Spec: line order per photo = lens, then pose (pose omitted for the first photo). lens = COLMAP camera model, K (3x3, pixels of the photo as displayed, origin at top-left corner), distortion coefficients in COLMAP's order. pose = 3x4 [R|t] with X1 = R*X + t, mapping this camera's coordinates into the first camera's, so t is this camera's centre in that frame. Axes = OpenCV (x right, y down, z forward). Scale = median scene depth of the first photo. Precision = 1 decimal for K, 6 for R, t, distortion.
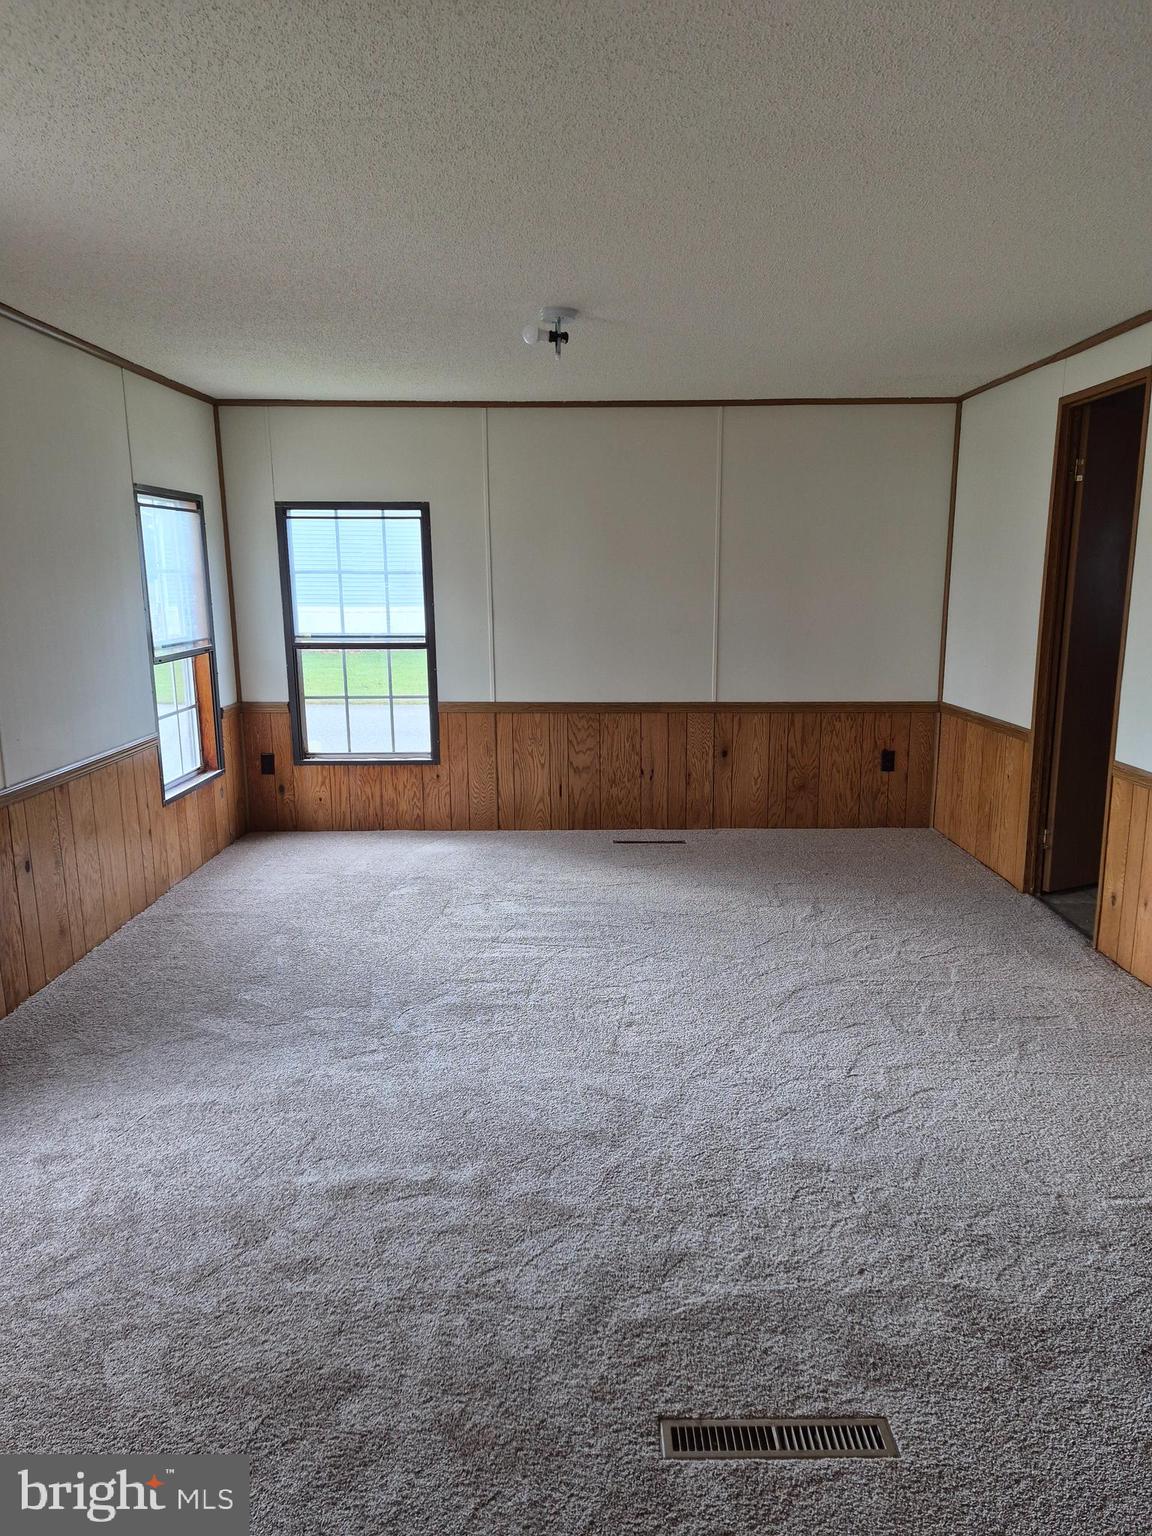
lens RADIAL K [[1074.6, 0, 582.7], [0, 1074.6, 808.2], [0, 0, 1]] dist [0.073680, -0.016294]
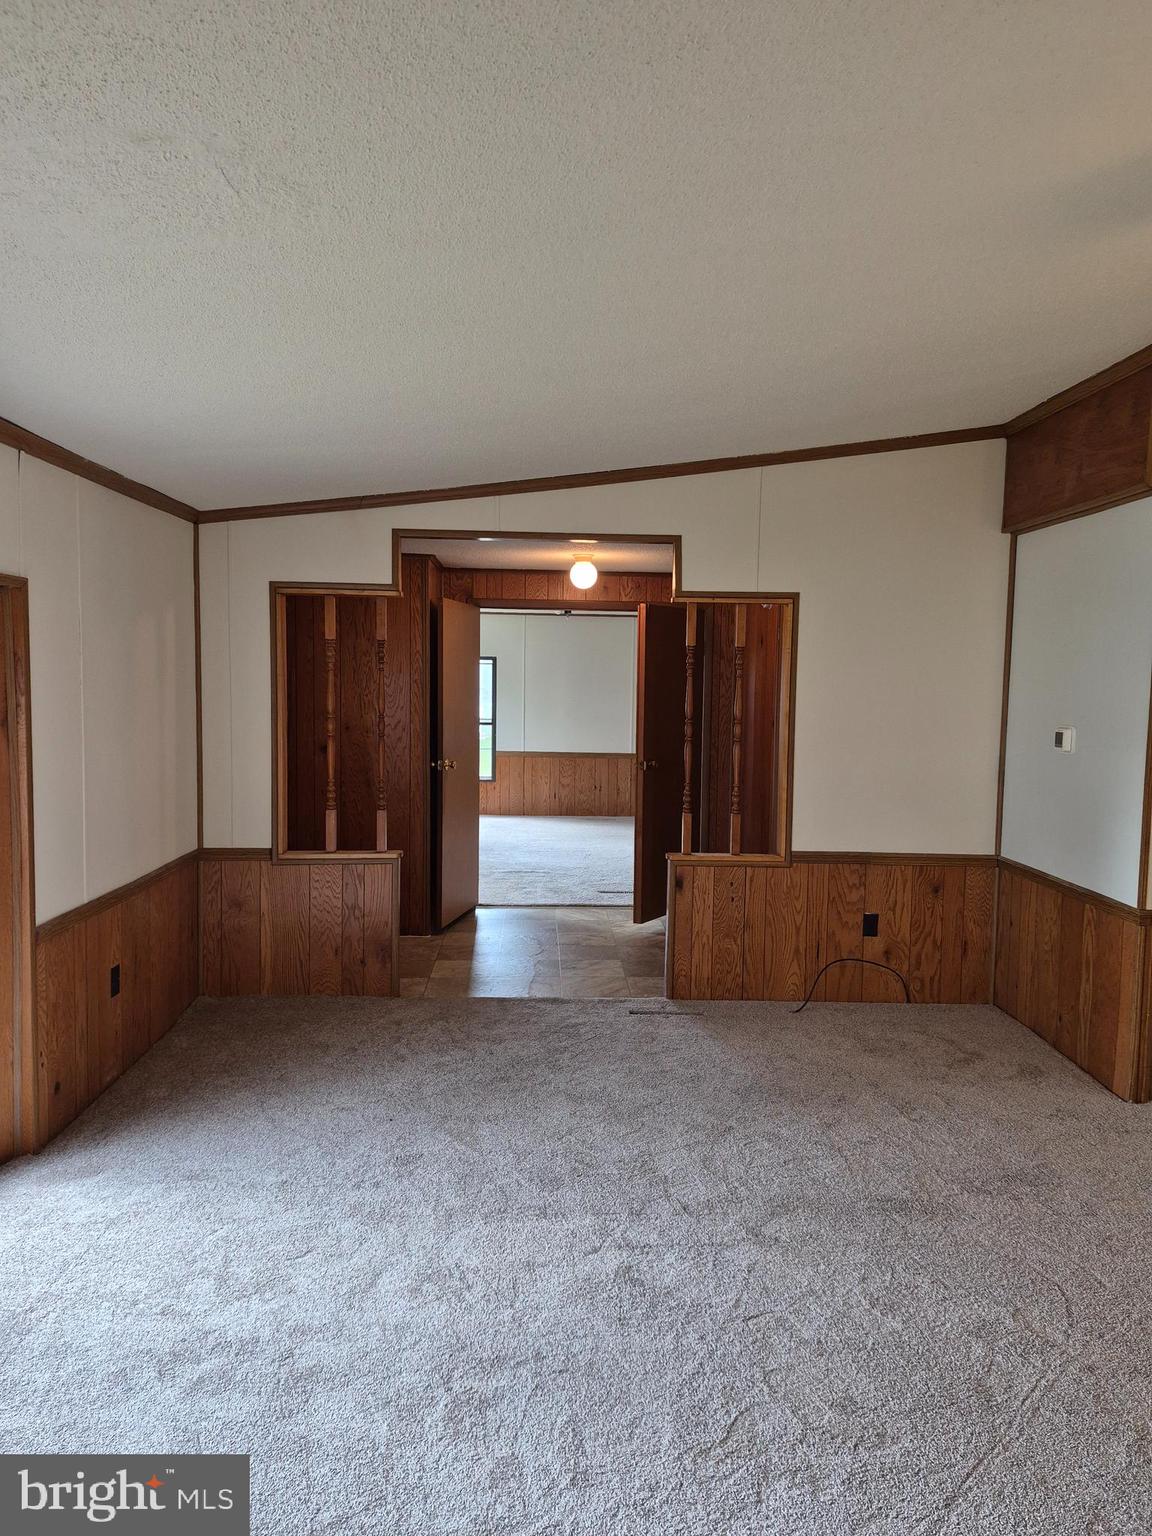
lens RADIAL K [[1074.6, 0, 576.3], [0, 1074.6, 770.6], [0, 0, 1]] dist [0.073680, -0.016294]
pose [[0.999334, 0.024983, 0.026587, -0.037779], [-0.021279, 0.991091, -0.131472, 0.212702], [-0.029635, 0.130819, 0.990963, -1.069334]]
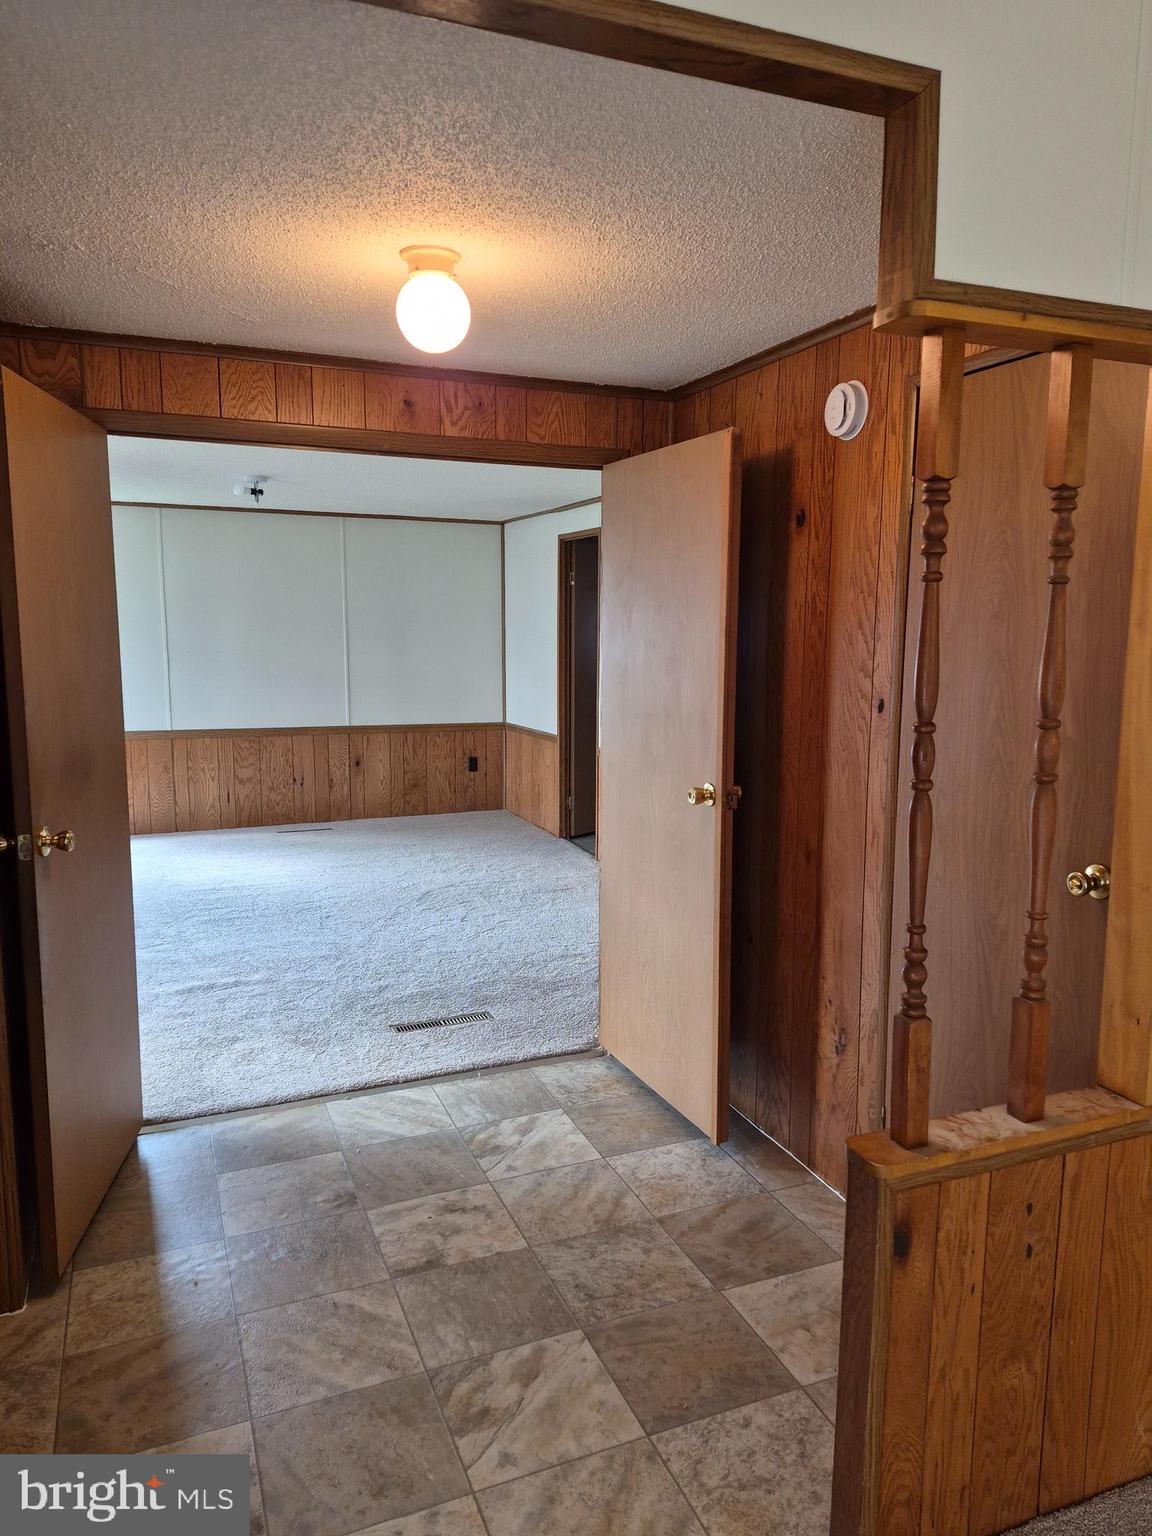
lens RADIAL K [[1074.6, 0, 574.5], [0, 1074.6, 758.8], [0, 0, 1]] dist [0.073680, -0.016294]
pose [[0.930700, -0.033274, 0.364268, -0.112109], [0.065388, 0.994948, -0.076183, 0.066734], [-0.359893, 0.094722, 0.928173, -0.374647]]
